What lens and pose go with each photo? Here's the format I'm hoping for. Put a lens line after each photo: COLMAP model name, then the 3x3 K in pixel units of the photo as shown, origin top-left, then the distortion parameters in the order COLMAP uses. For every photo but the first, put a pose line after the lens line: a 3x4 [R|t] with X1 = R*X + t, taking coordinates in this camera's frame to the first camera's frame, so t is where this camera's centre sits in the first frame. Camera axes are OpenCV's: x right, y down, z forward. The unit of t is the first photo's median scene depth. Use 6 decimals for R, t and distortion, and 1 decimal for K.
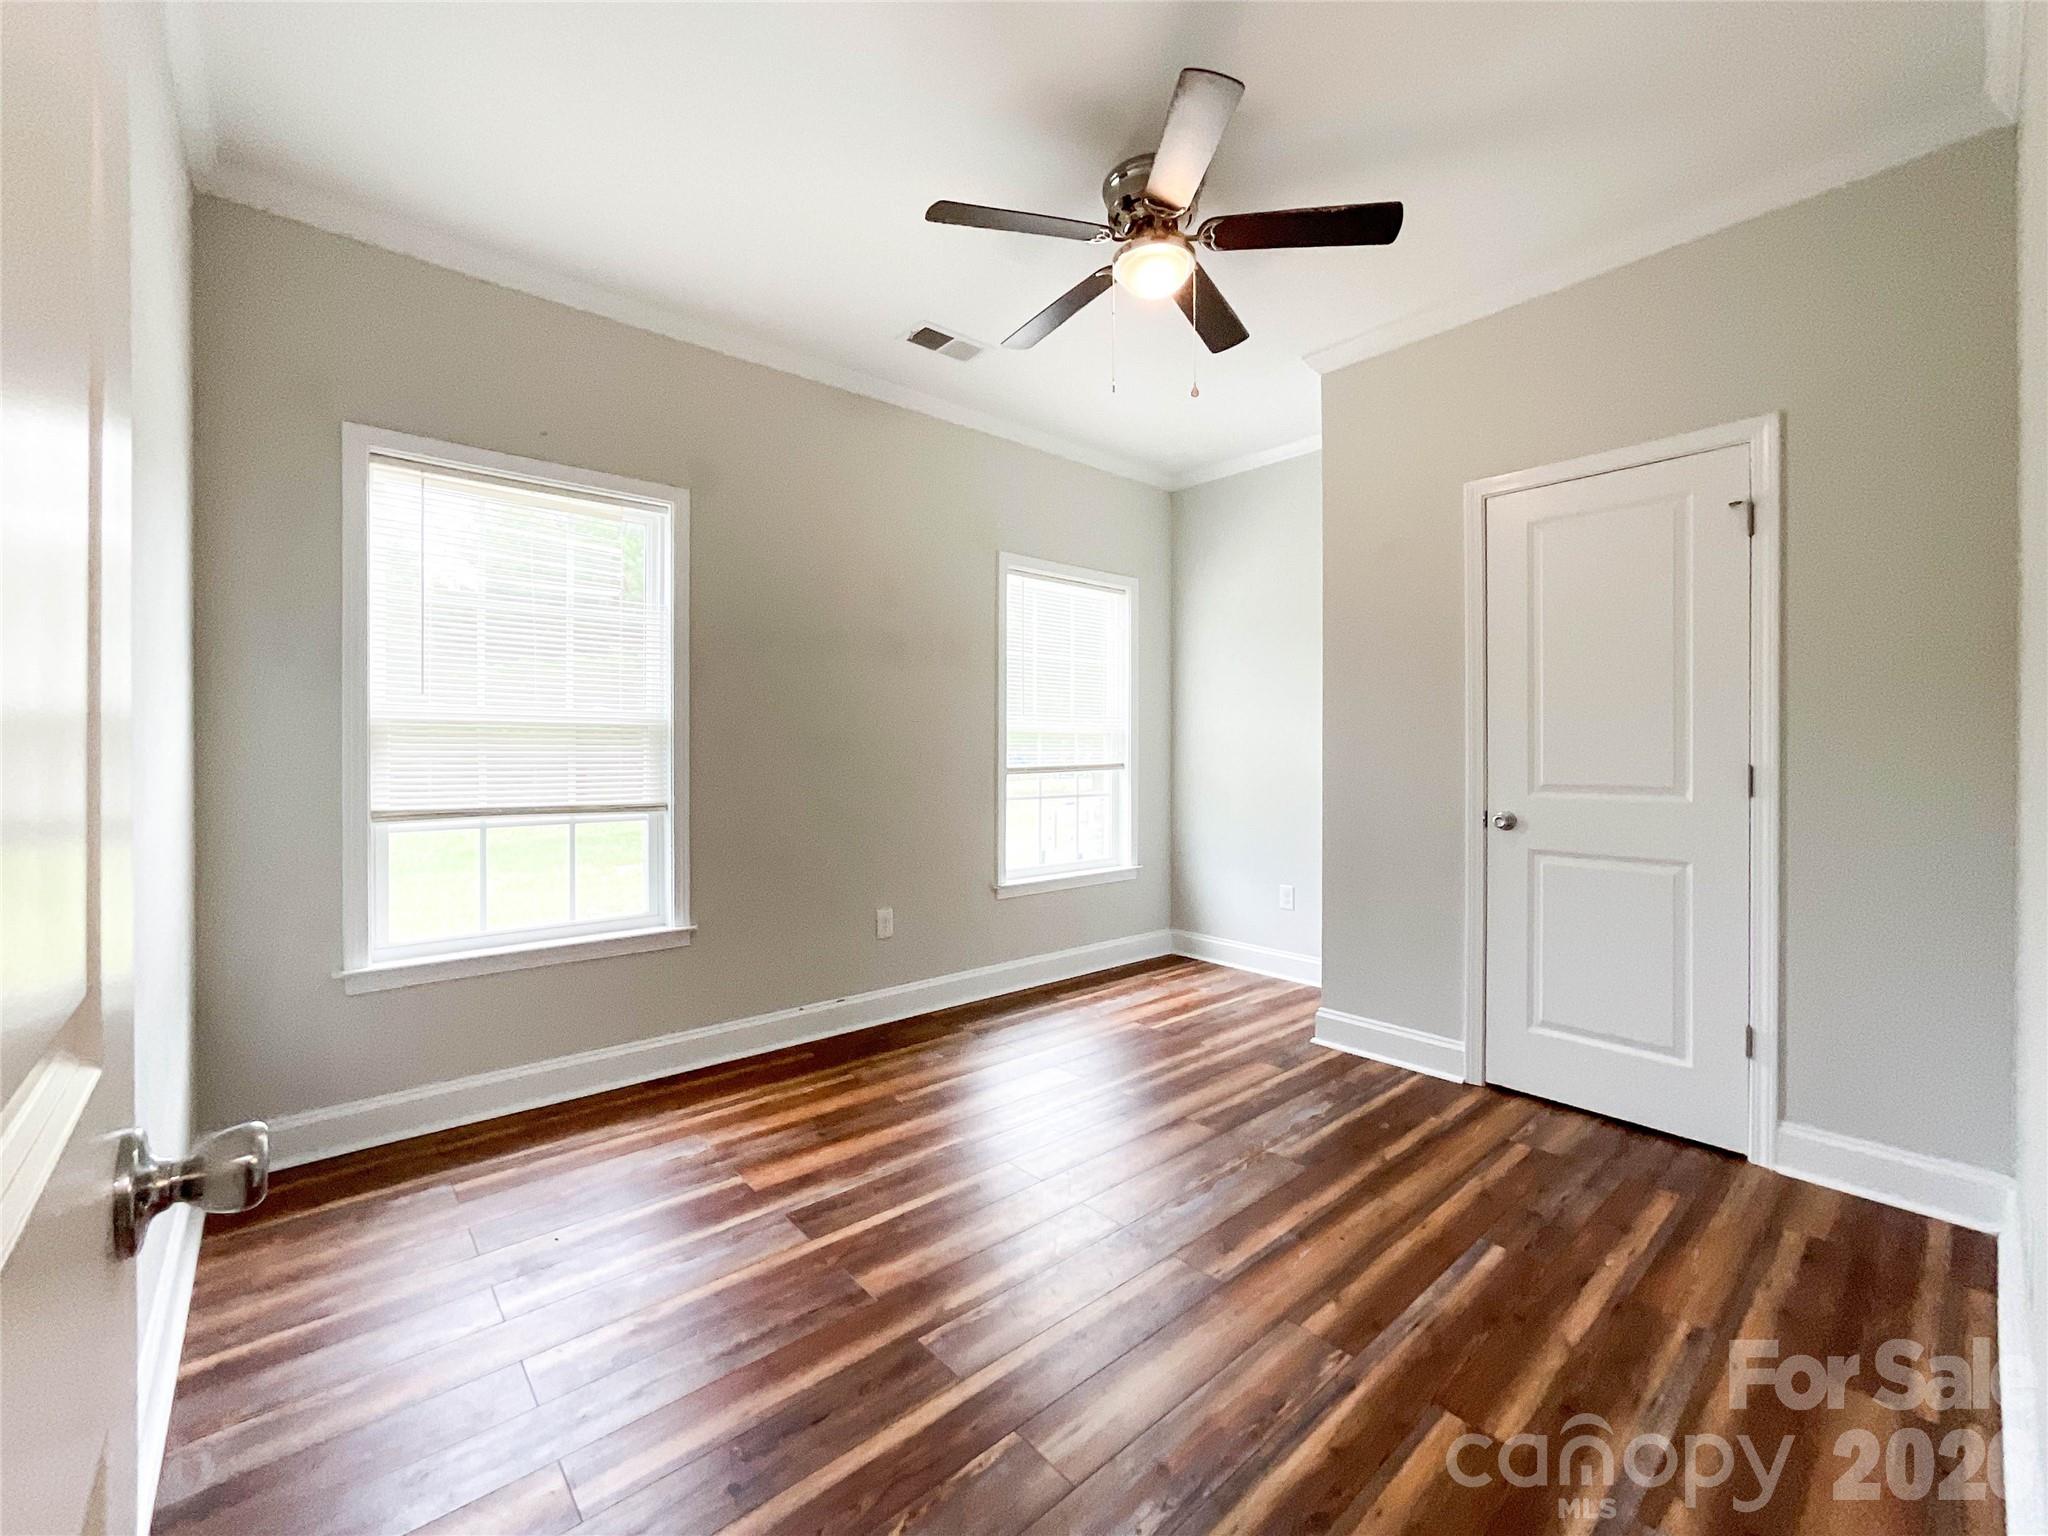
lens RADIAL K [[838.0, 0, 1021.8], [0, 838.0, 739.2], [0, 0, 1]] dist [-0.000179, 0.018470]
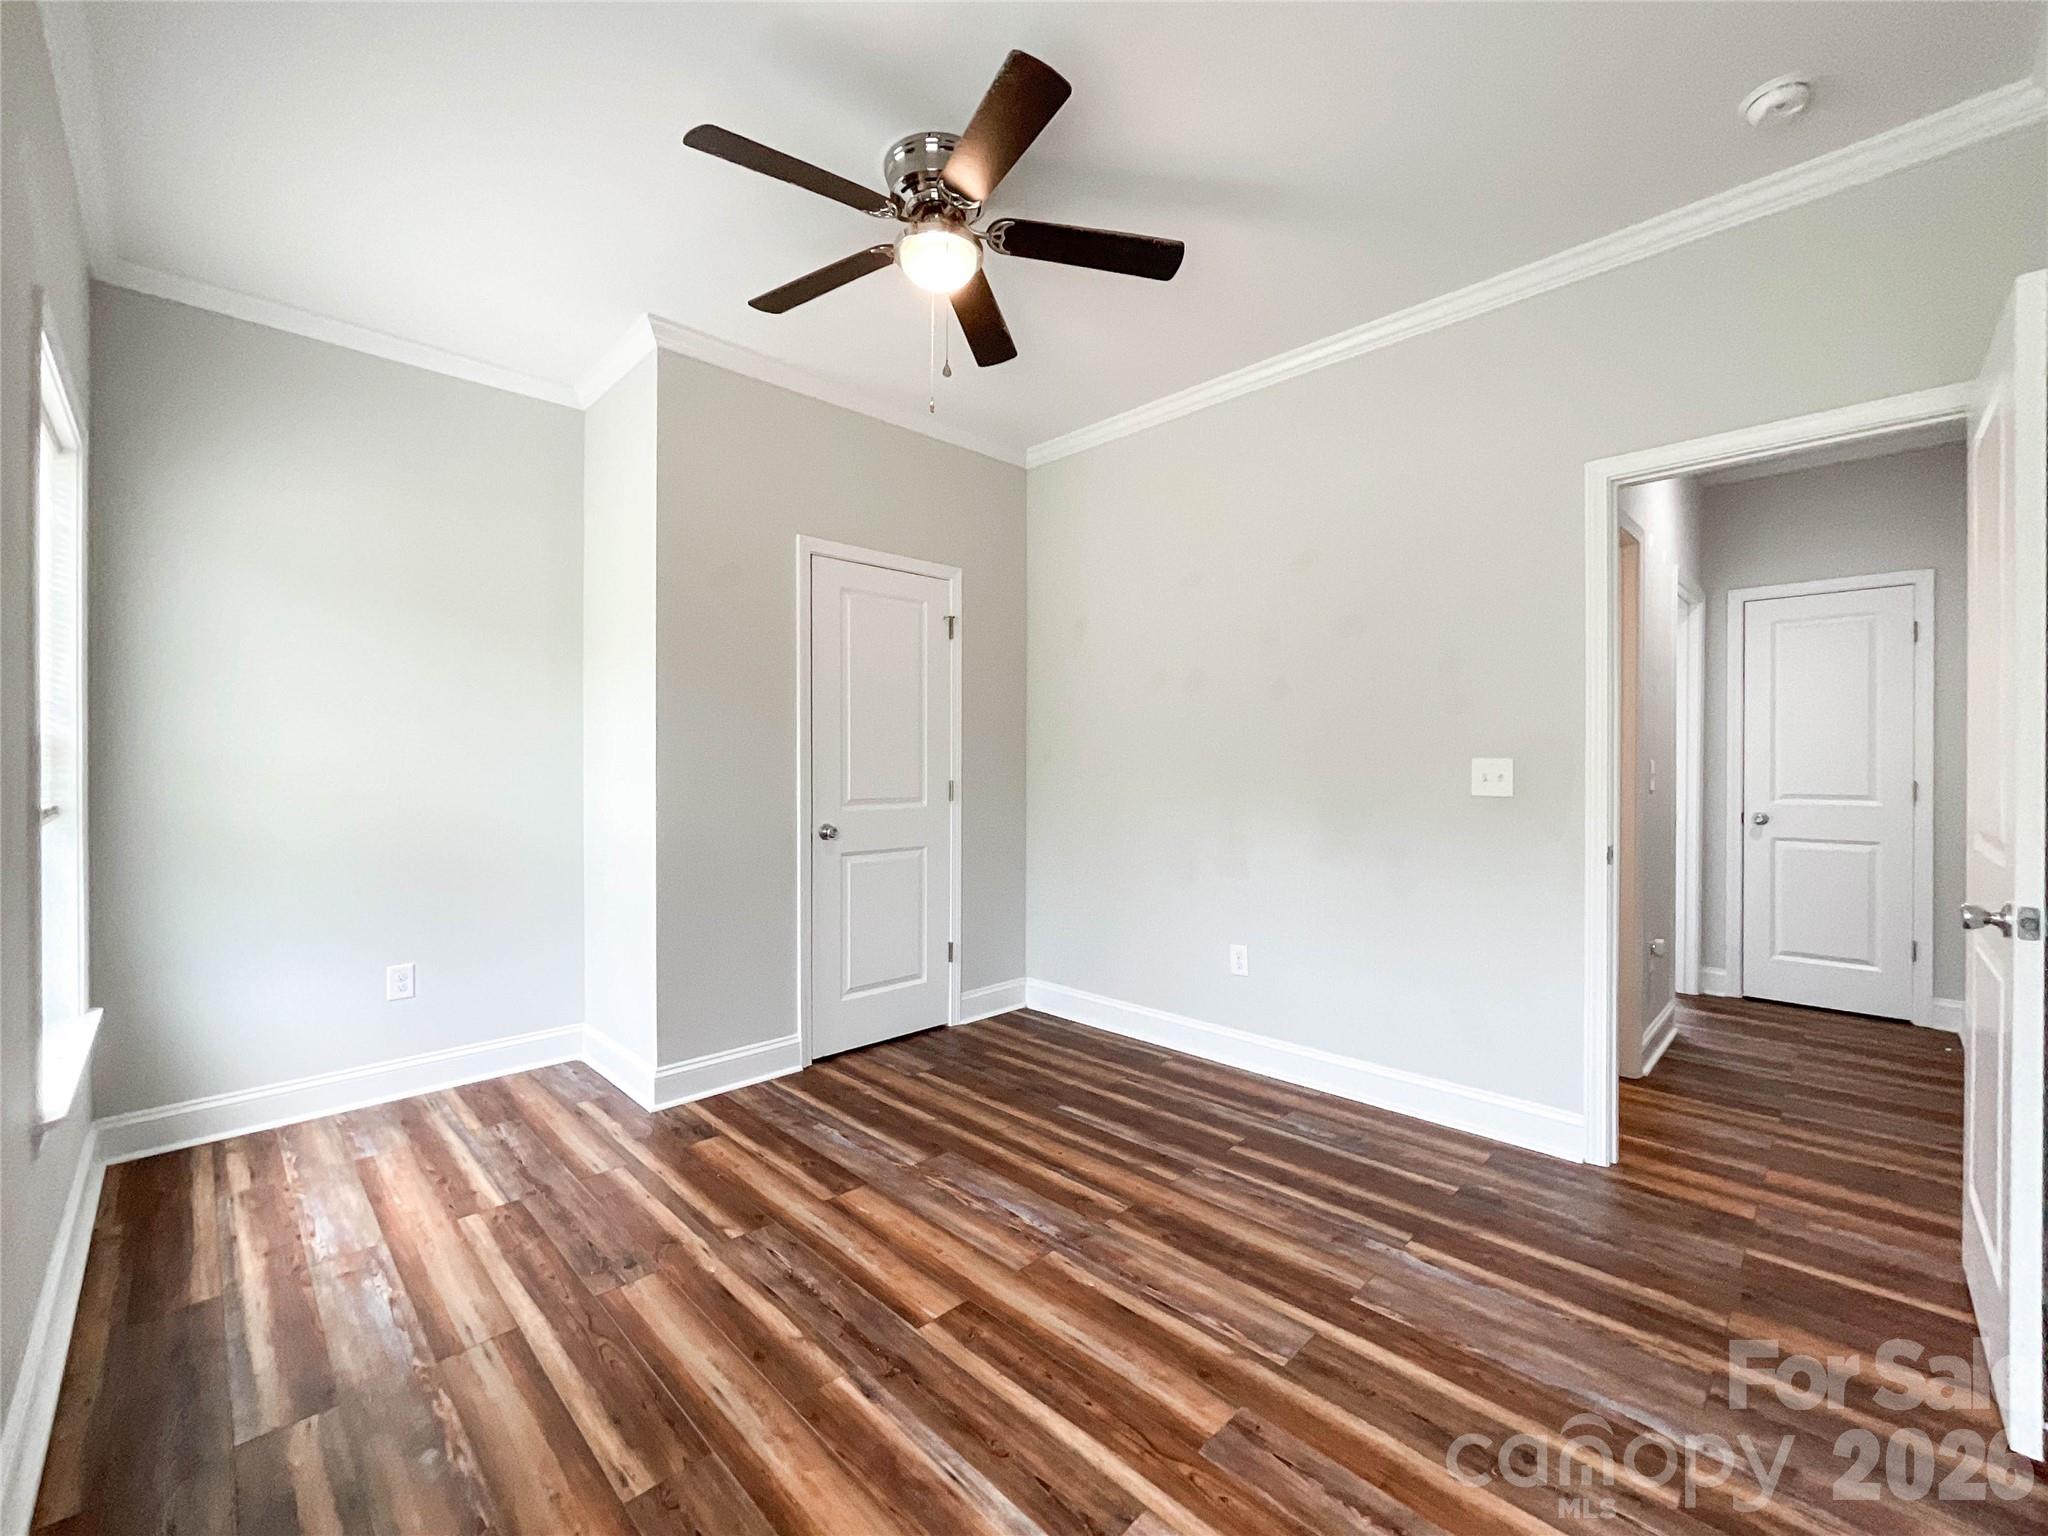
lens RADIAL K [[861.1, 0, 1016.8], [0, 861.1, 758.0], [0, 0, 1]] dist [-0.030670, 0.020734]
pose [[-0.047928, 0.008495, 0.998815, -0.705761], [-0.012787, 0.999877, -0.009118, 0.000527], [-0.998769, -0.013209, -0.047813, 0.861136]]
